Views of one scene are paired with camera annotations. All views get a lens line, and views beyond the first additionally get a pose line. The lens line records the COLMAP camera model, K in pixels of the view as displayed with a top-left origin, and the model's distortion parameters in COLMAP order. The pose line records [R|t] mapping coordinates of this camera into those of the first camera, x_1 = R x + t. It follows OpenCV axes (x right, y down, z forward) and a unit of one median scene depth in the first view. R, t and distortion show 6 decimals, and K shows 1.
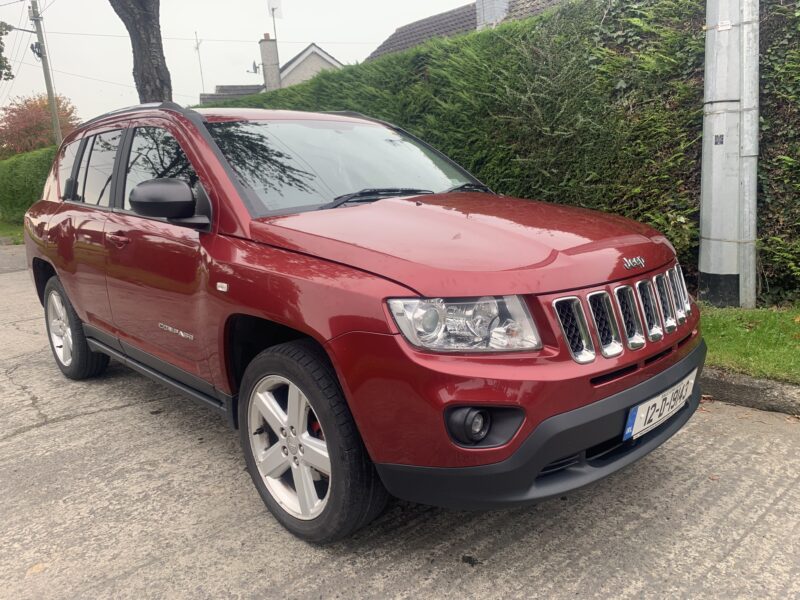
lens RADIAL K [[607.6, 0, 402.7], [0, 607.6, 297.5], [0, 0, 1]] dist [0.006355, -0.013927]
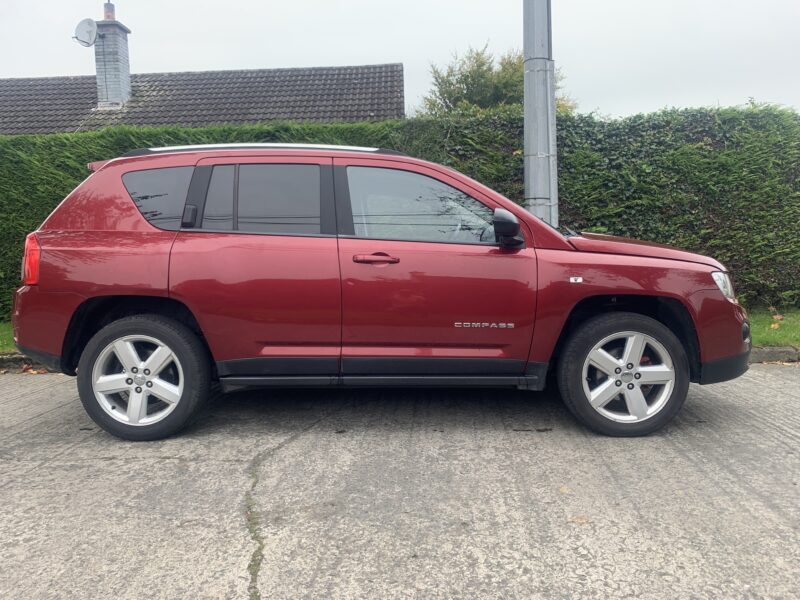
lens RADIAL K [[607.6, 0, 402.7], [0, 607.6, 297.5], [0, 0, 1]] dist [0.006355, -0.013927]
pose [[0.699133, -0.010703, 0.714911, -1.662018], [0.119956, 0.987471, -0.102525, 0.127719], [-0.704857, 0.157437, 0.691658, 0.274114]]
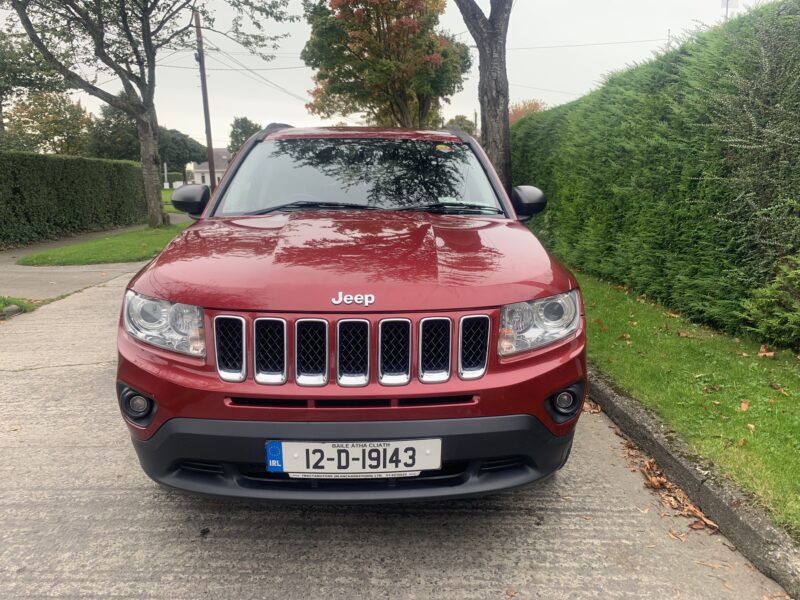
lens RADIAL K [[607.6, 0, 402.7], [0, 607.6, 297.5], [0, 0, 1]] dist [0.006355, -0.013927]
pose [[0.751816, 0.169143, -0.637310, 0.928630], [-0.170802, 0.983505, 0.059534, -0.113914], [0.636867, 0.064095, 0.768305, 0.306098]]
